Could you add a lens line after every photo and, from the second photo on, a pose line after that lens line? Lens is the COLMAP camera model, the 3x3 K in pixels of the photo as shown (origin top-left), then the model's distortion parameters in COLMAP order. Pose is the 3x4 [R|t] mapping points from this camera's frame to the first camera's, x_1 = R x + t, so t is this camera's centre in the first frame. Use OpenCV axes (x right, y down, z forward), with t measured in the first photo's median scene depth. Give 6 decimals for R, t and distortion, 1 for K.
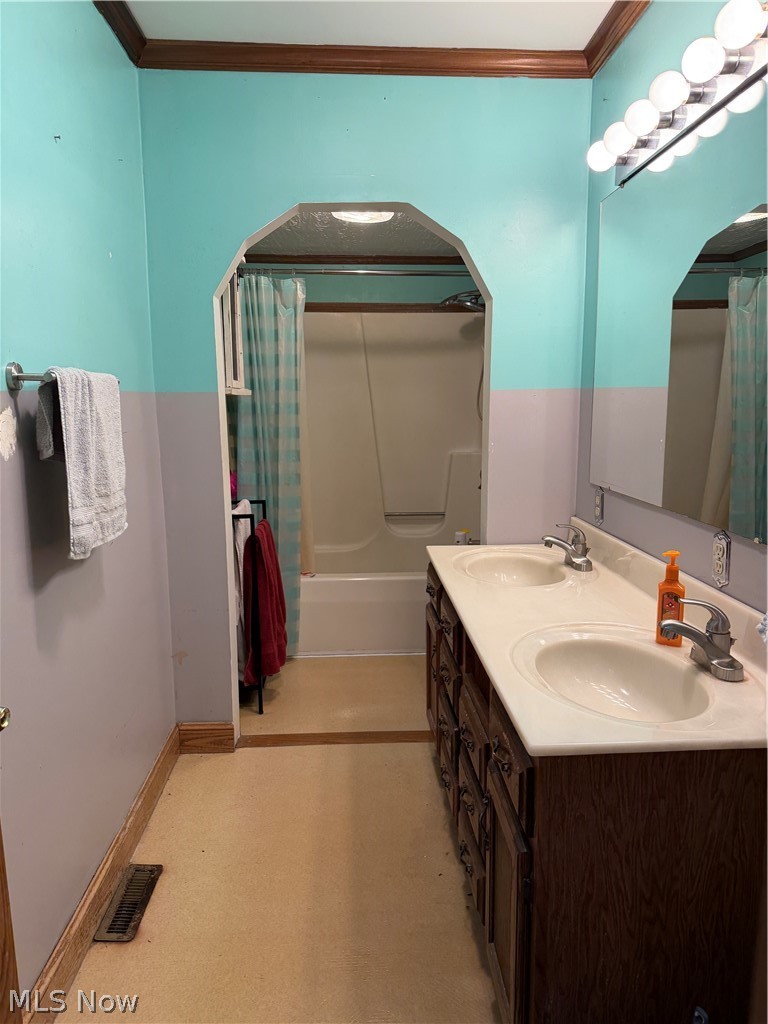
lens RADIAL K [[715.1, 0, 390.4], [0, 715.1, 513.7], [0, 0, 1]] dist [0.080049, -0.101037]
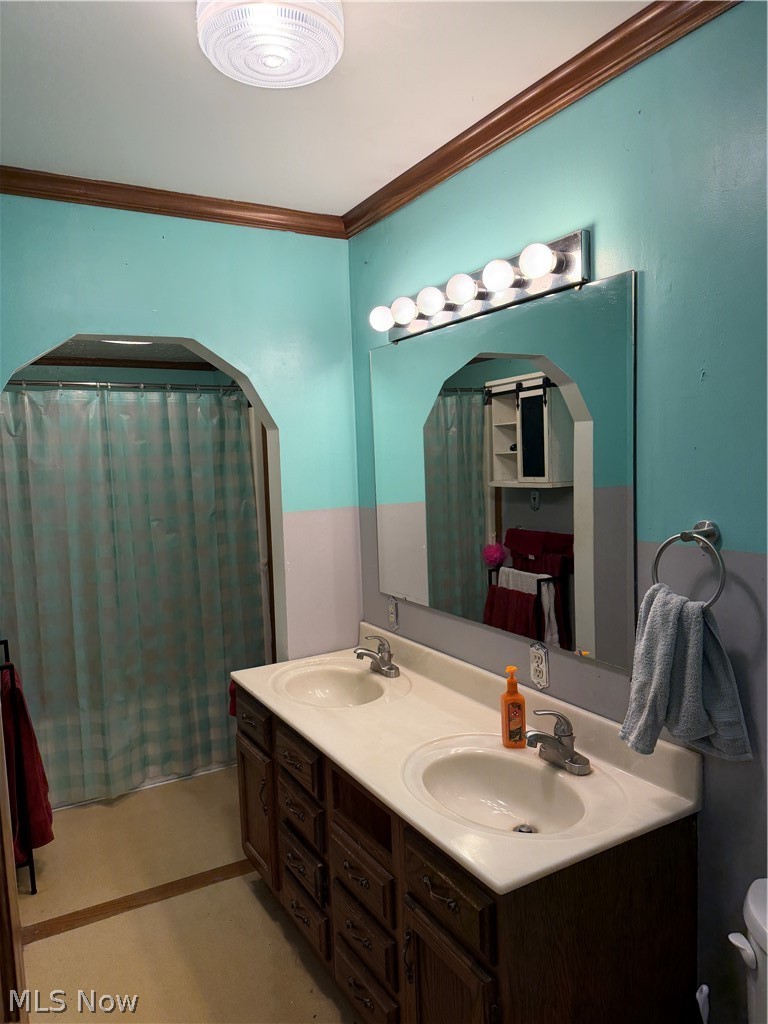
lens RADIAL K [[715.1, 0, 390.4], [0, 715.1, 513.7], [0, 0, 1]] dist [0.080049, -0.101037]
pose [[0.890658, -0.060339, 0.450653, -0.229453], [0.097311, 0.993486, -0.059302, -0.110769], [-0.444139, 0.096672, 0.890727, -0.001732]]
